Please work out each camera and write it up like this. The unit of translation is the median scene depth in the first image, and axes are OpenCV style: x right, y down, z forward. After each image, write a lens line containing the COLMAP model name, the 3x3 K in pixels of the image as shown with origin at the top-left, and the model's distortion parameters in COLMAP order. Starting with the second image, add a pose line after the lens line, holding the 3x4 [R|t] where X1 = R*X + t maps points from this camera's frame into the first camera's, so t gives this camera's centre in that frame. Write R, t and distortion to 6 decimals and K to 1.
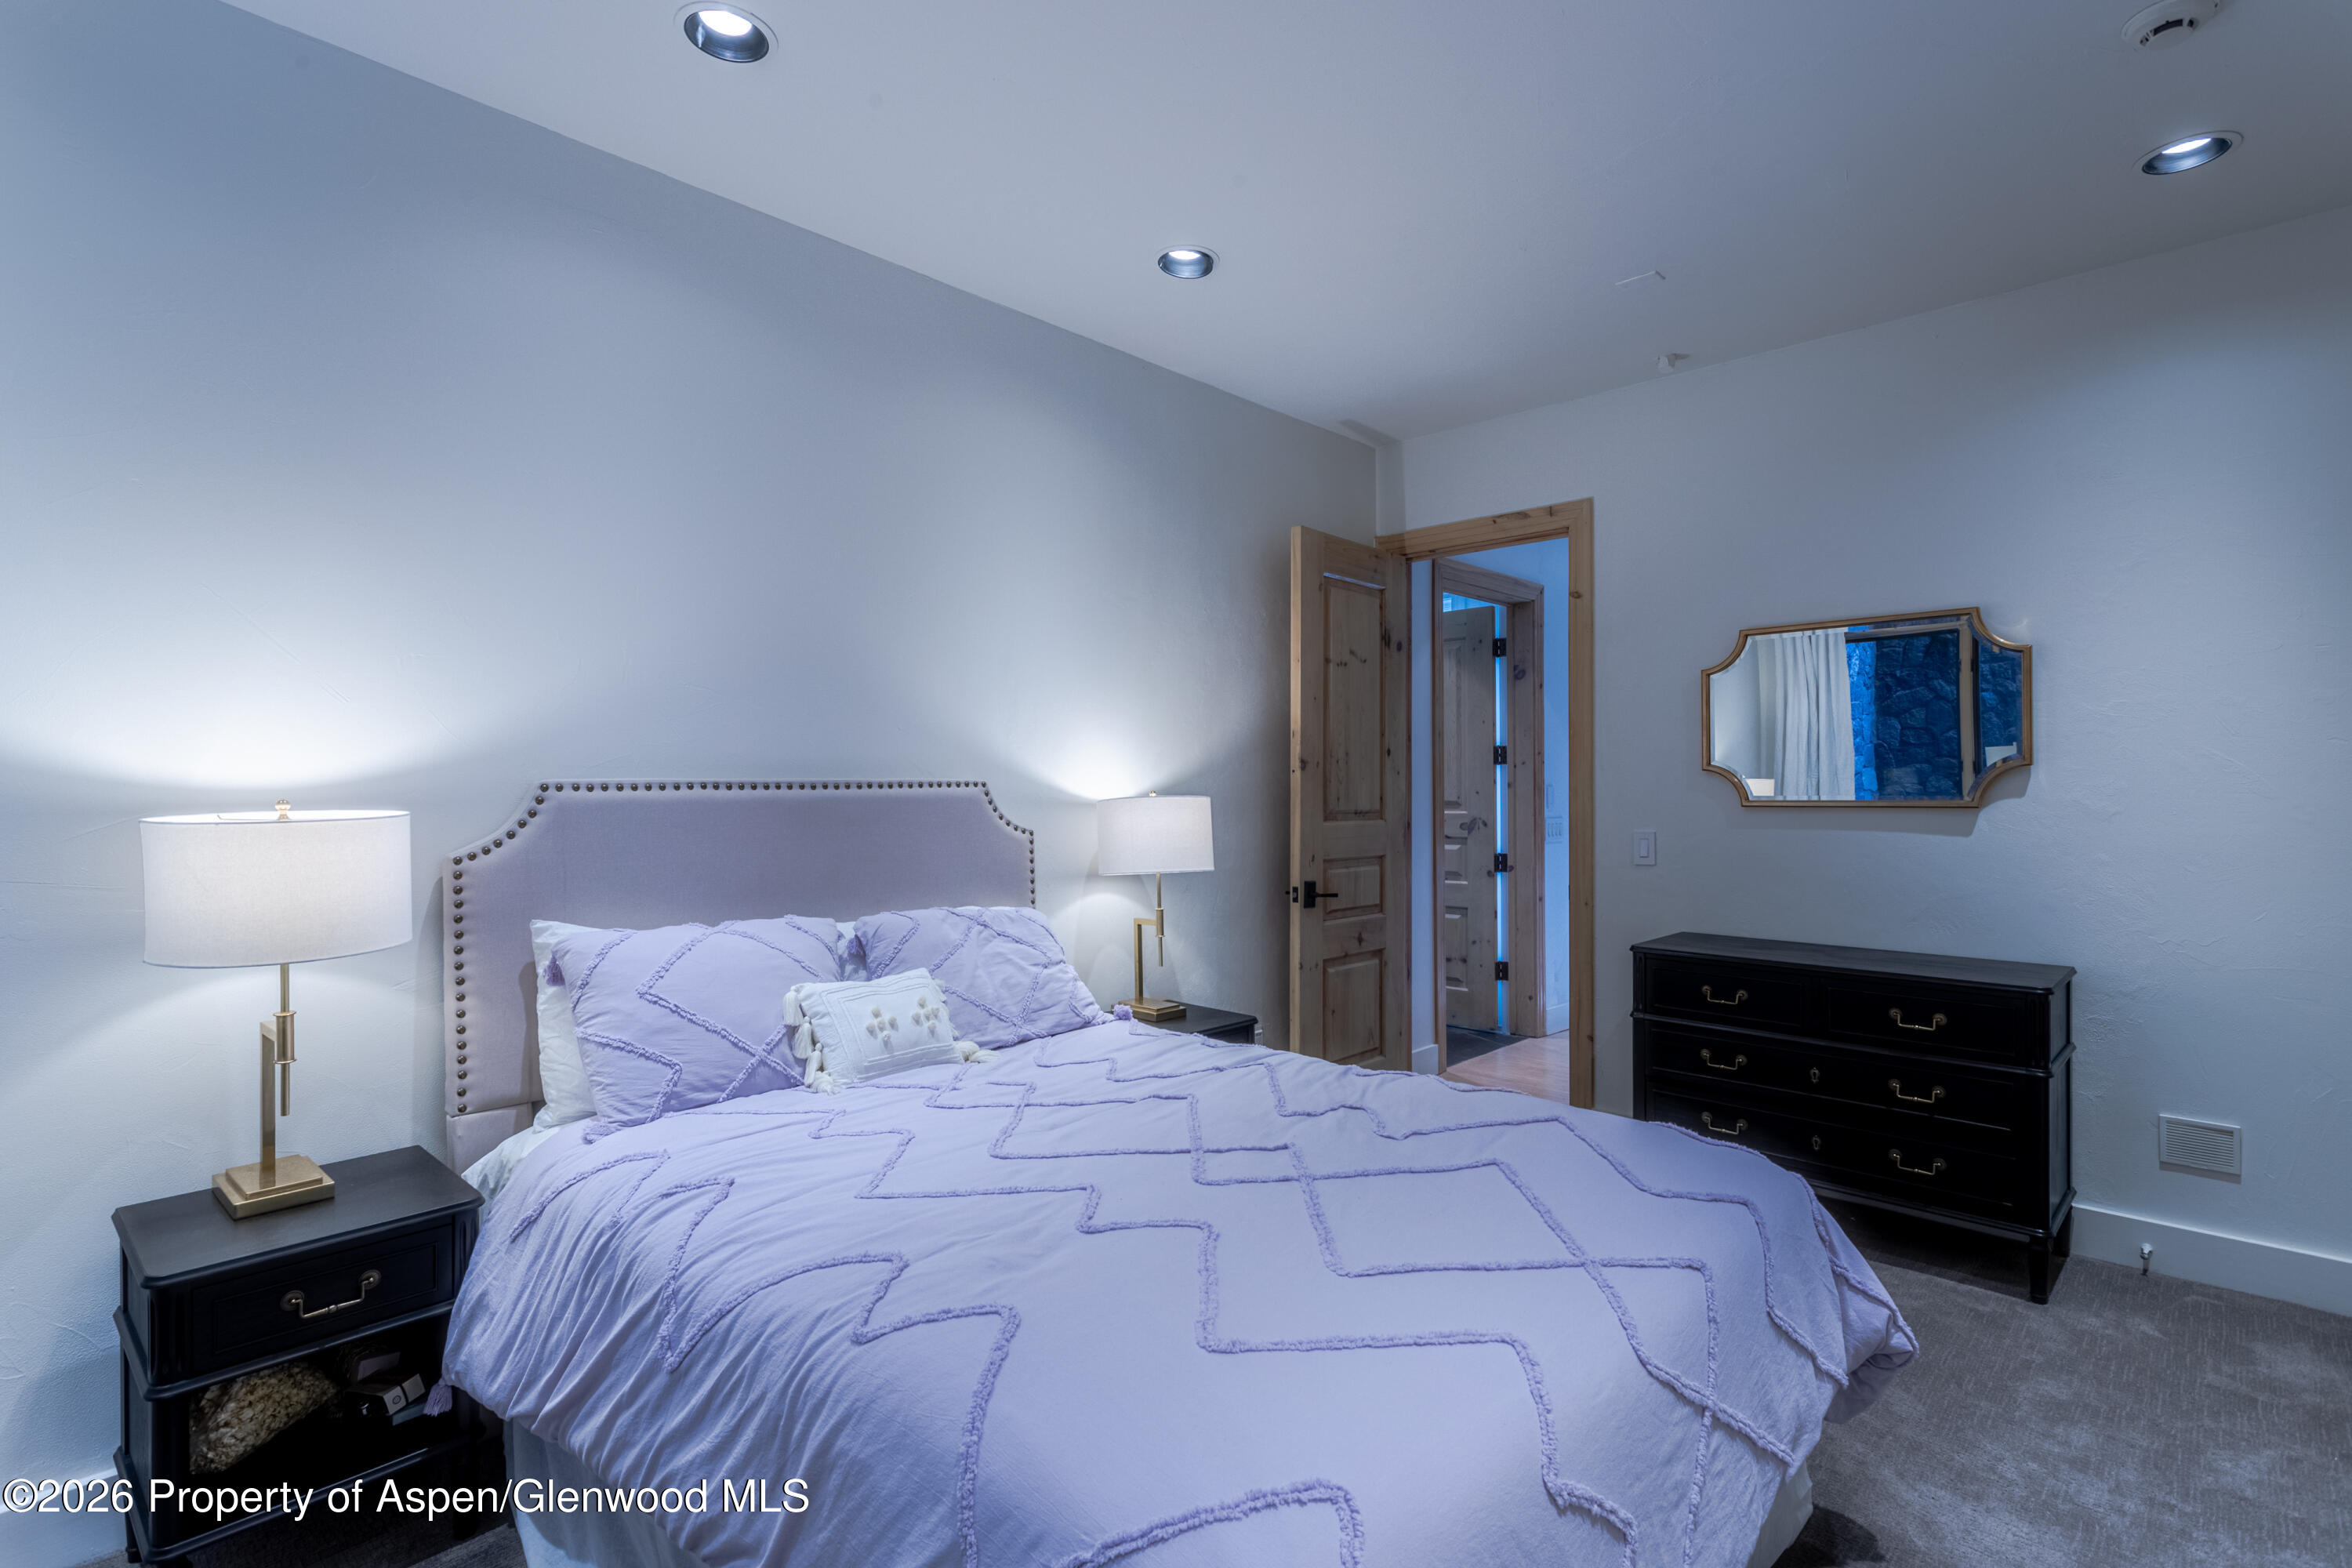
lens RADIAL K [[1113.3, 0, 1171.7], [0, 1113.3, 777.0], [0, 0, 1]] dist [0.000829, 0.000763]
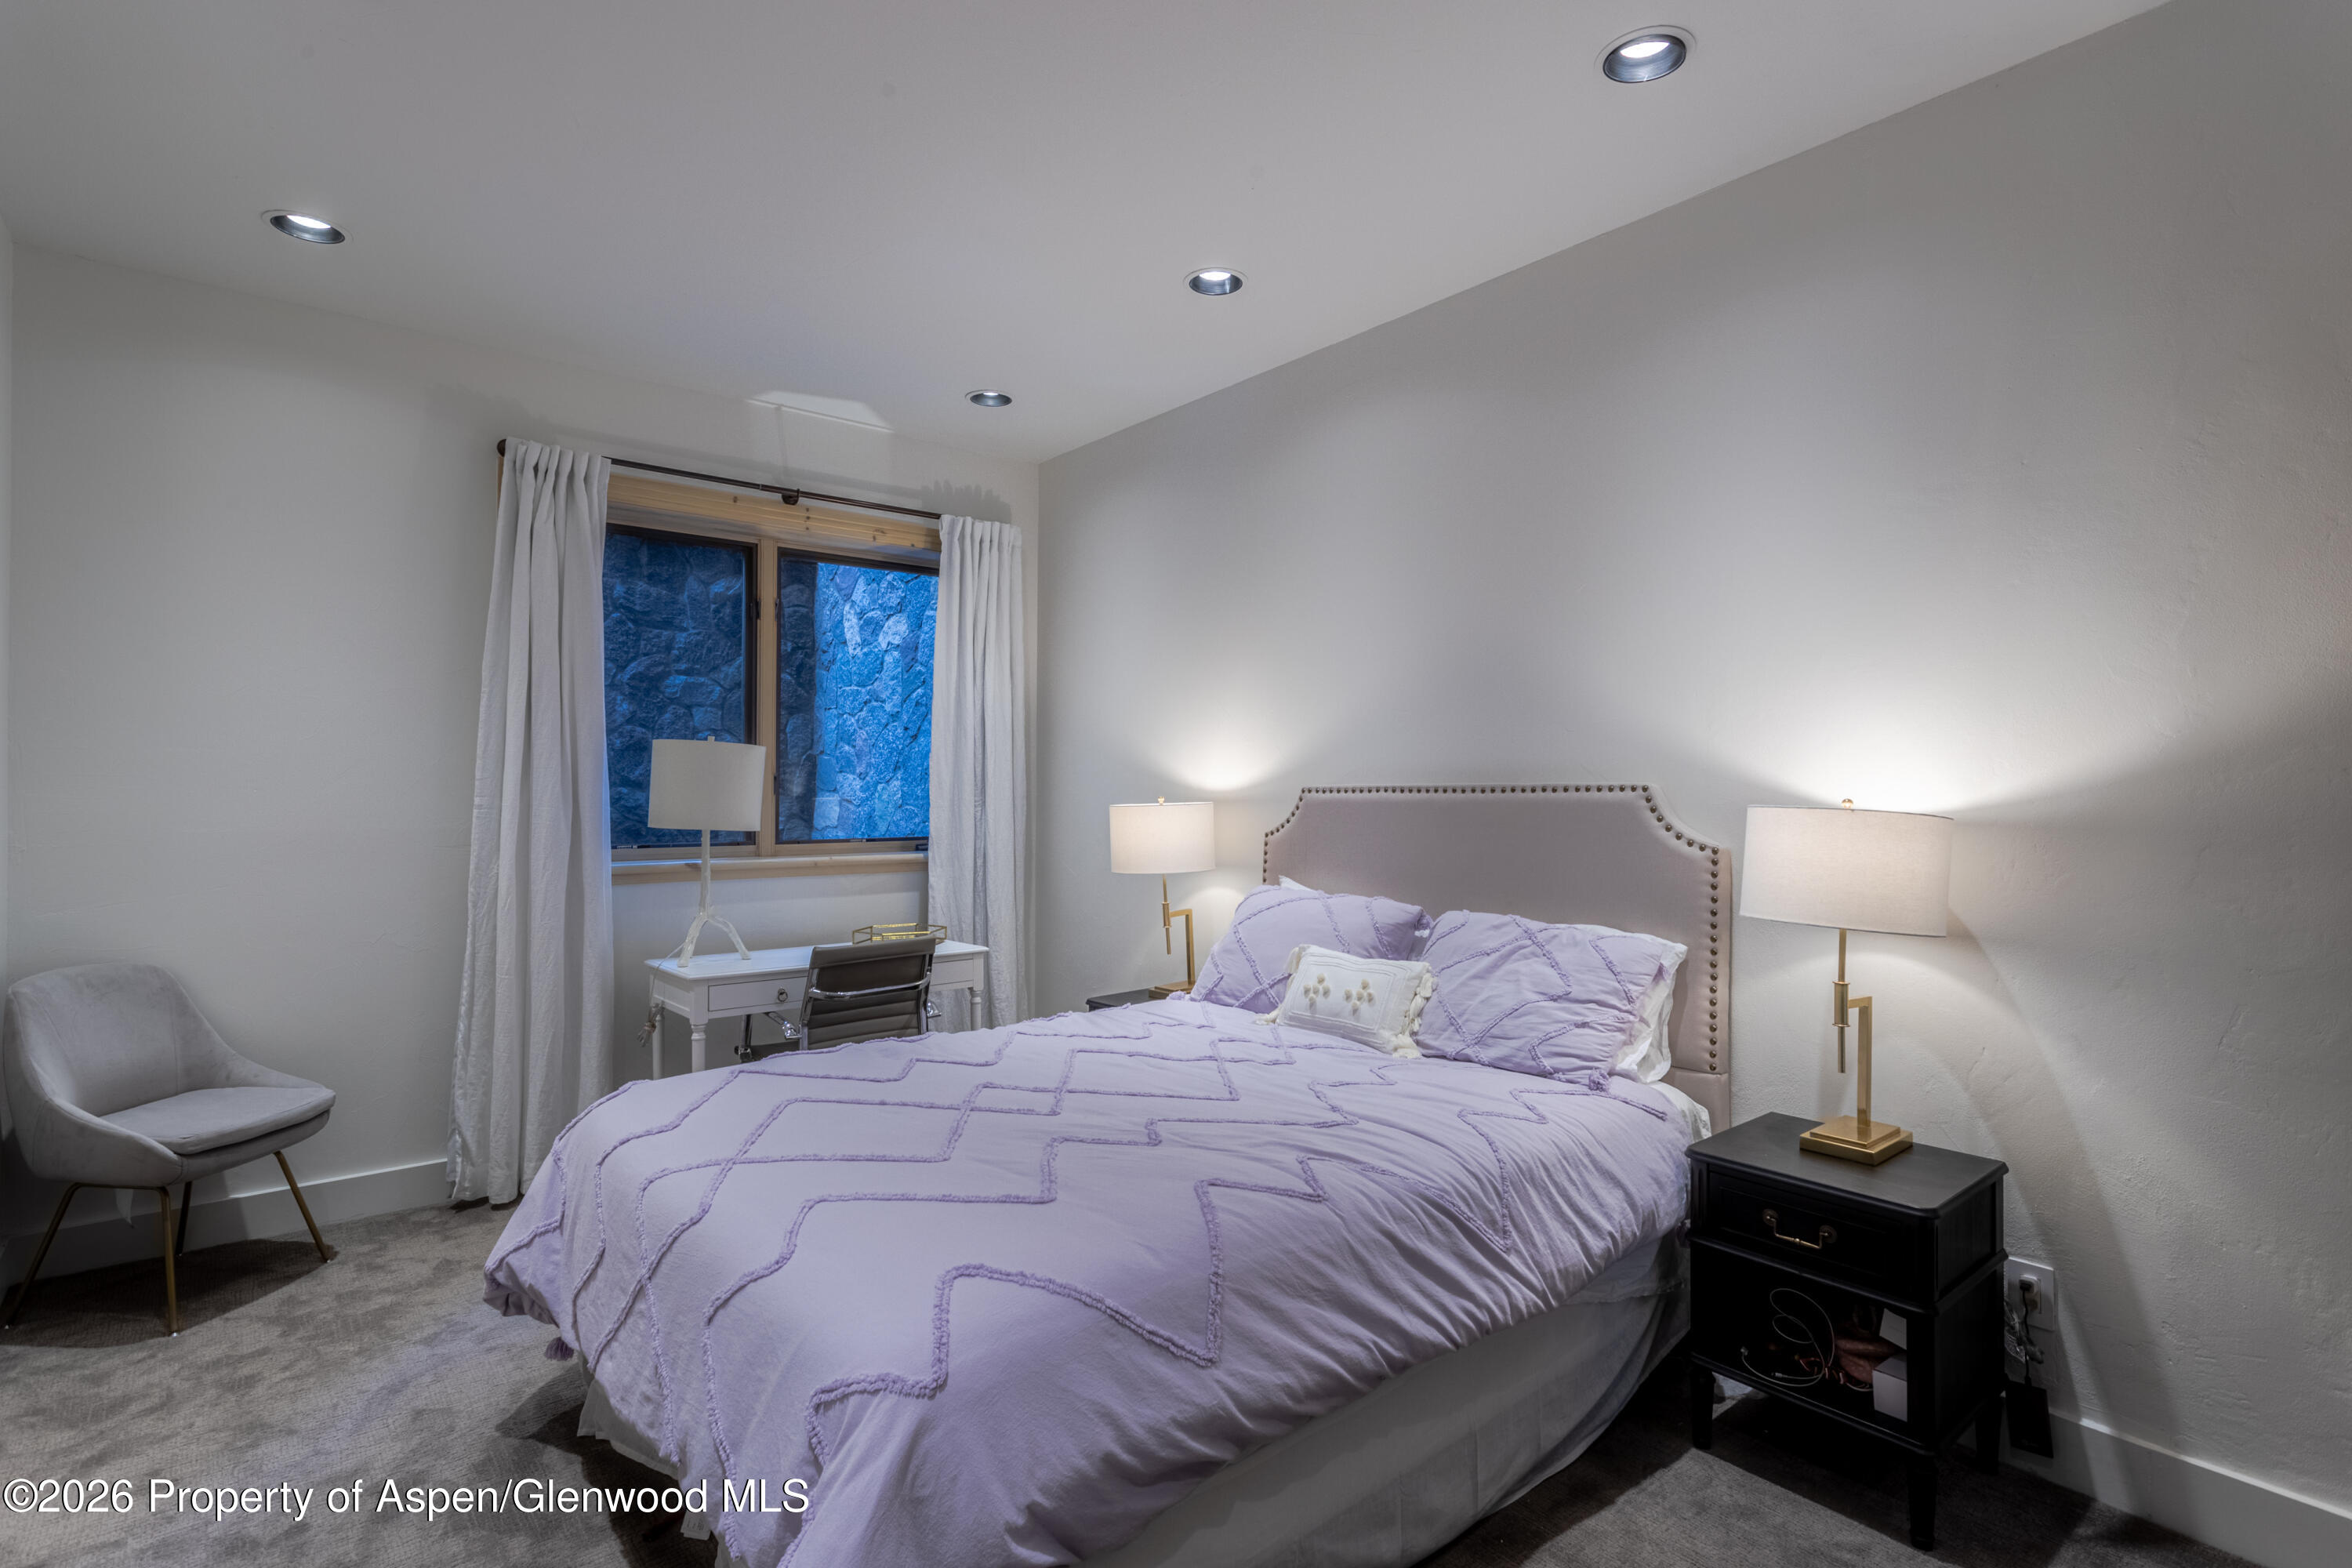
lens RADIAL K [[1113.3, 0, 1171.7], [0, 1113.3, 777.0], [0, 0, 1]] dist [0.000829, 0.000763]
pose [[-0.106642, -0.011385, -0.994232, 0.751017], [0.005519, 0.999912, -0.012042, 0.006446], [0.994282, -0.006771, -0.106570, 0.771171]]
